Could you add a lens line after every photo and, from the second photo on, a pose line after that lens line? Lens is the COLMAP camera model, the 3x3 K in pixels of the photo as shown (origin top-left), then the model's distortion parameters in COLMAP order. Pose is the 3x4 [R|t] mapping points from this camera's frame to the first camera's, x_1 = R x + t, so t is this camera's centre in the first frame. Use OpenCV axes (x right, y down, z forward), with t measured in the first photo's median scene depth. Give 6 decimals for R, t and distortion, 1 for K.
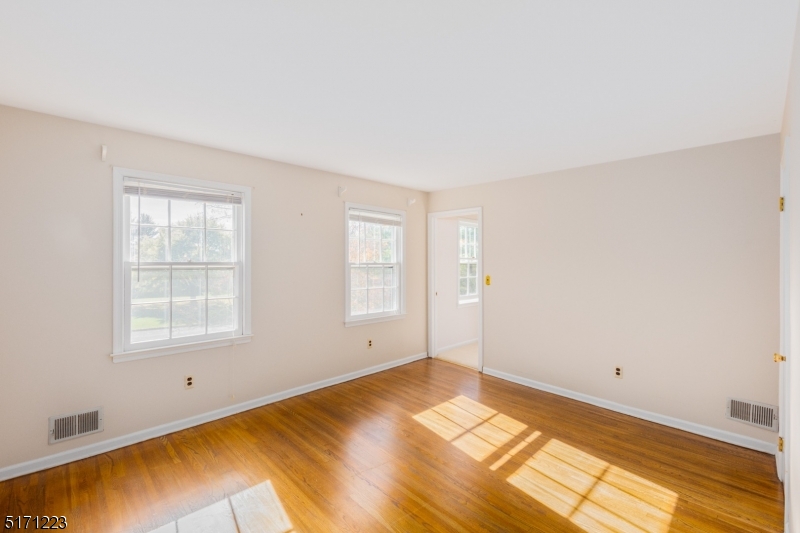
lens RADIAL K [[336.5, 0, 392.5], [0, 336.5, 266.6], [0, 0, 1]] dist [-0.000289, -0.000004]
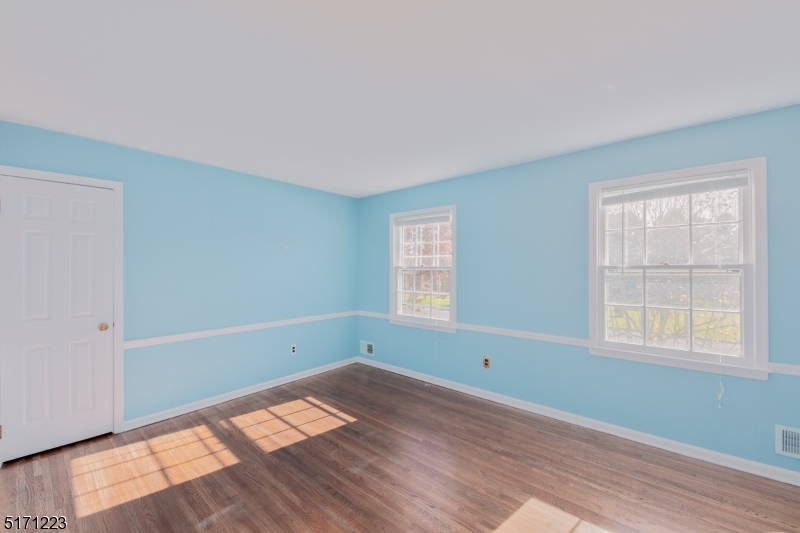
lens RADIAL K [[336.5, 0, 392.5], [0, 336.5, 266.6], [0, 0, 1]] dist [-0.000289, -0.000004]
pose [[0.092178, -0.000325, -0.995742, 0.240438], [-0.009371, 0.999955, -0.001194, -0.002199], [0.995698, 0.009441, 0.092171, 0.219405]]
